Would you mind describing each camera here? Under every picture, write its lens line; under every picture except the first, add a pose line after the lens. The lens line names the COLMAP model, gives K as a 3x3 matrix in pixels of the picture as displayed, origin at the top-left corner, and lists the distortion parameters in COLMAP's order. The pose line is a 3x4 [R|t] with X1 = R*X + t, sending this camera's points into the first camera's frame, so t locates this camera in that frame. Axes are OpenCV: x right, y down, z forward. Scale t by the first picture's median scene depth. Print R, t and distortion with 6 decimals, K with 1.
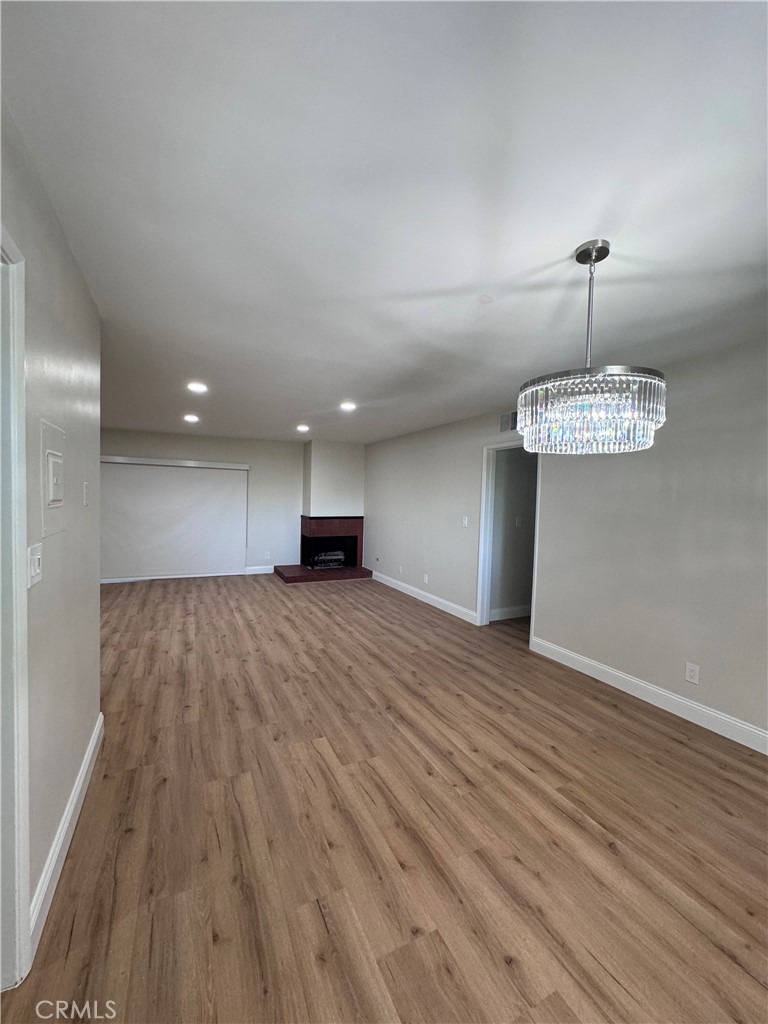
lens RADIAL K [[414.4, 0, 374.7], [0, 414.4, 511.5], [0, 0, 1]] dist [-0.001835, 0.000280]
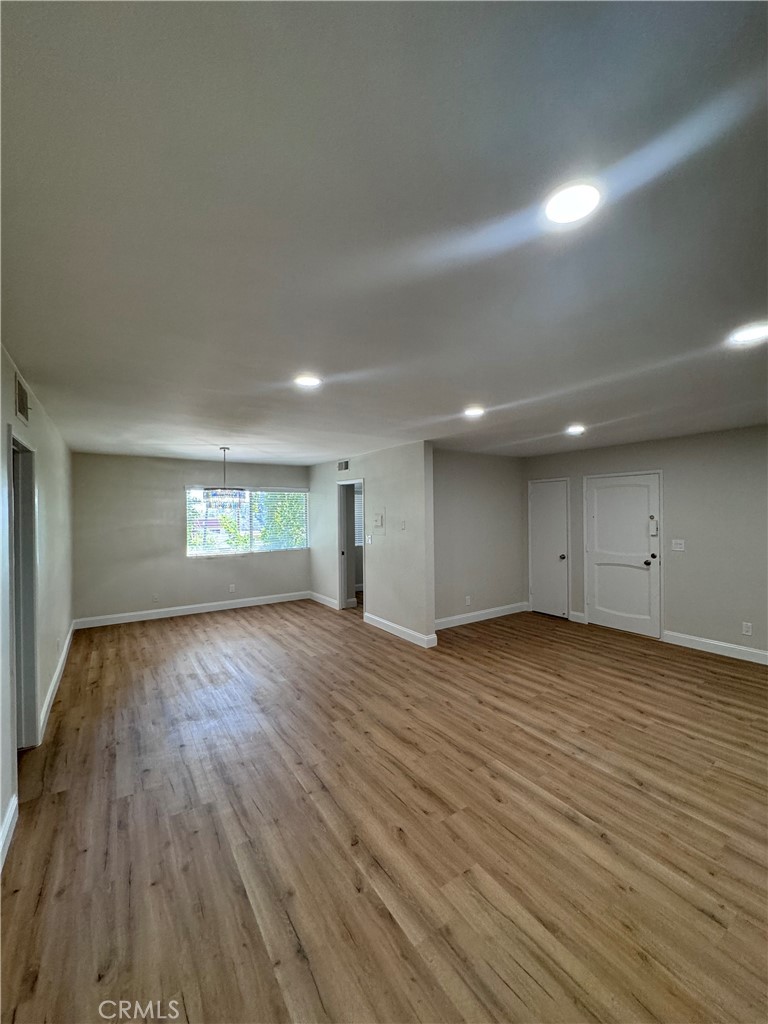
lens RADIAL K [[414.4, 0, 376.8], [0, 414.4, 510.8], [0, 0, 1]] dist [-0.001835, 0.000280]
pose [[-0.990667, -0.015784, -0.135385, -0.087999], [-0.019185, 0.999531, 0.023856, -0.090043], [0.134945, 0.026231, -0.990506, 1.689941]]
